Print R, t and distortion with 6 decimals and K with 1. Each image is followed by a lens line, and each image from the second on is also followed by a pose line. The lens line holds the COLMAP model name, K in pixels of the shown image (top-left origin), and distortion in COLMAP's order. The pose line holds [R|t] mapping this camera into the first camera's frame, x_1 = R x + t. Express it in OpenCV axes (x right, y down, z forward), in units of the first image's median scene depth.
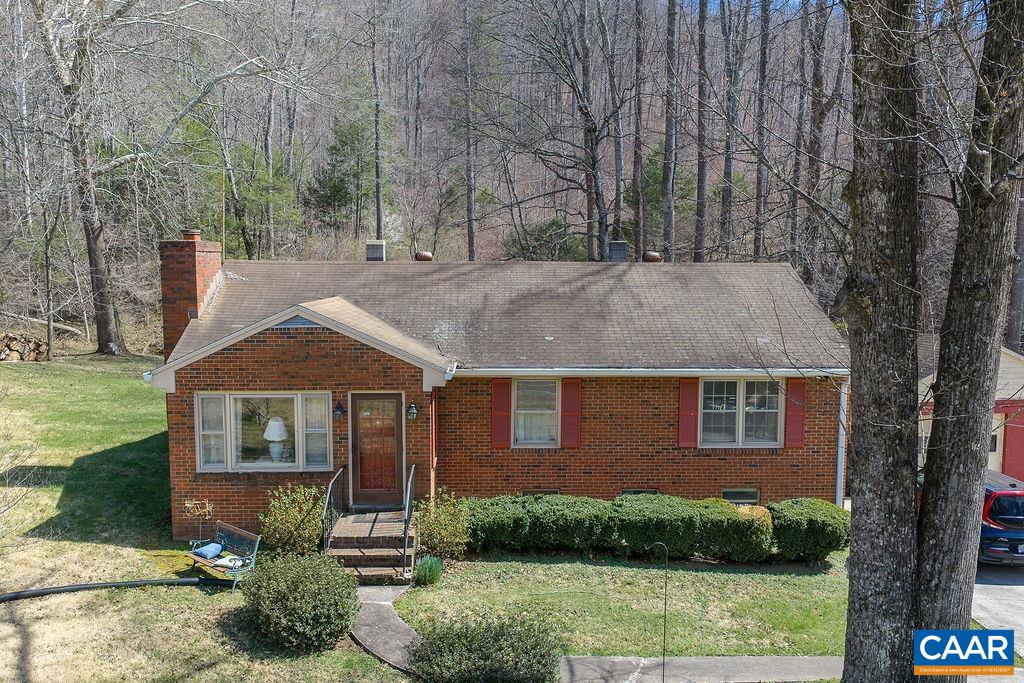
lens RADIAL K [[840.8, 0, 510.0], [0, 840.8, 340.7], [0, 0, 1]] dist [0.011279, -0.017057]
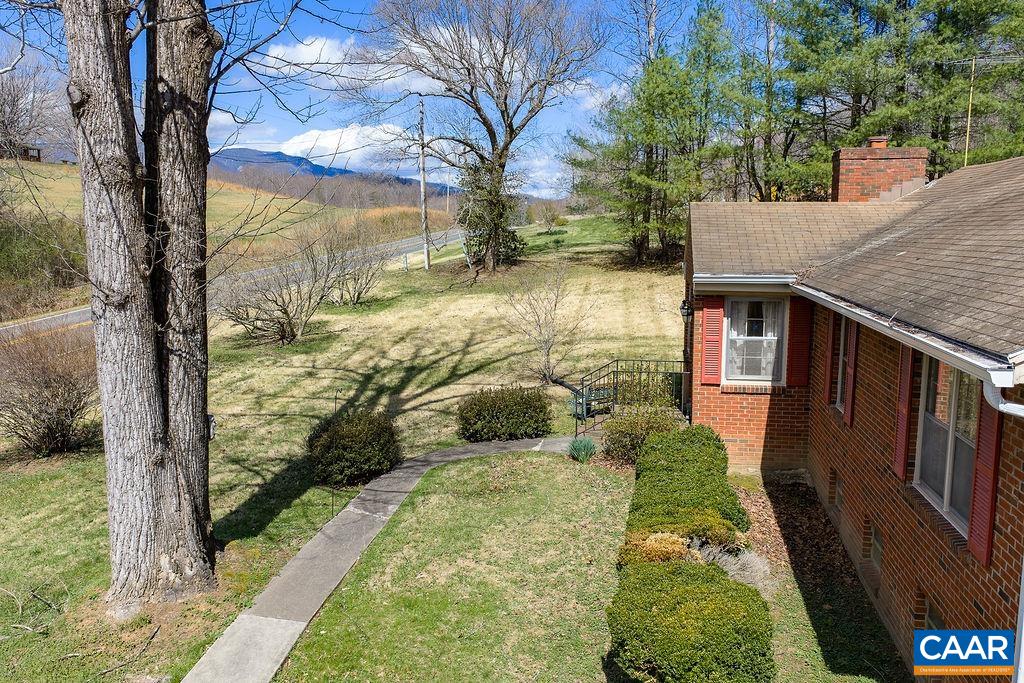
lens RADIAL K [[840.8, 0, 512.6], [0, 840.8, 340.6], [0, 0, 1]] dist [0.011279, -0.017057]
pose [[-0.188750, 0.127335, -0.973735, 0.737023], [-0.090257, 0.985111, 0.146318, -0.007030], [0.977869, 0.115504, -0.174447, 0.860506]]
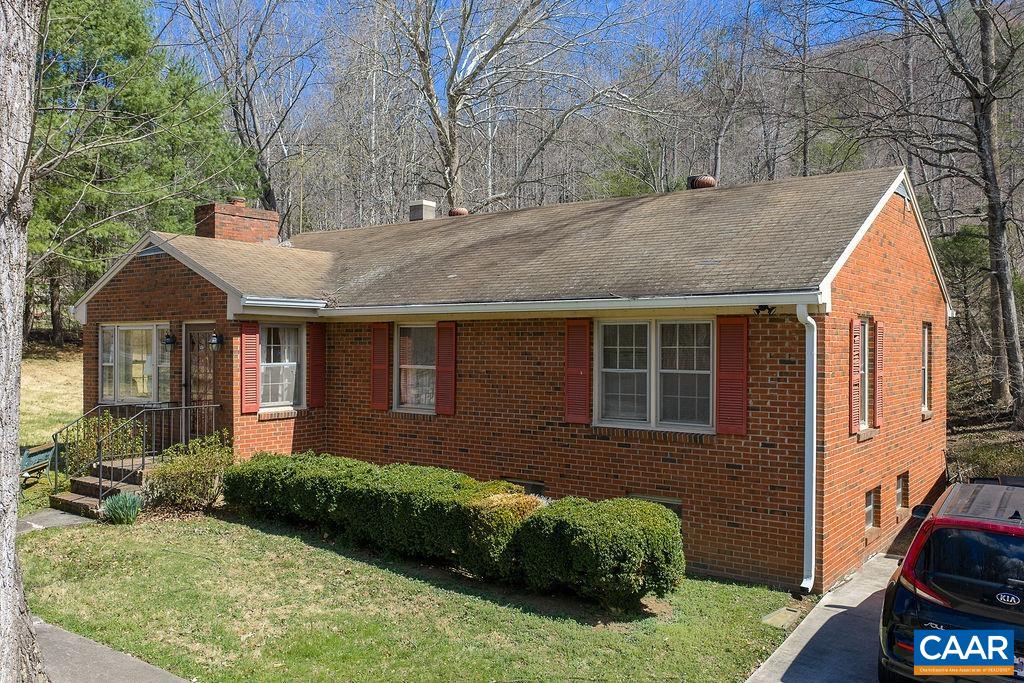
lens RADIAL K [[840.8, 0, 511.6], [0, 840.8, 344.6], [0, 0, 1]] dist [0.011279, -0.017057]
pose [[0.787201, 0.000383, -0.616697, 0.585474], [-0.056405, 0.995853, -0.071382, 0.115631], [0.614112, 0.090976, 0.783958, 0.440723]]
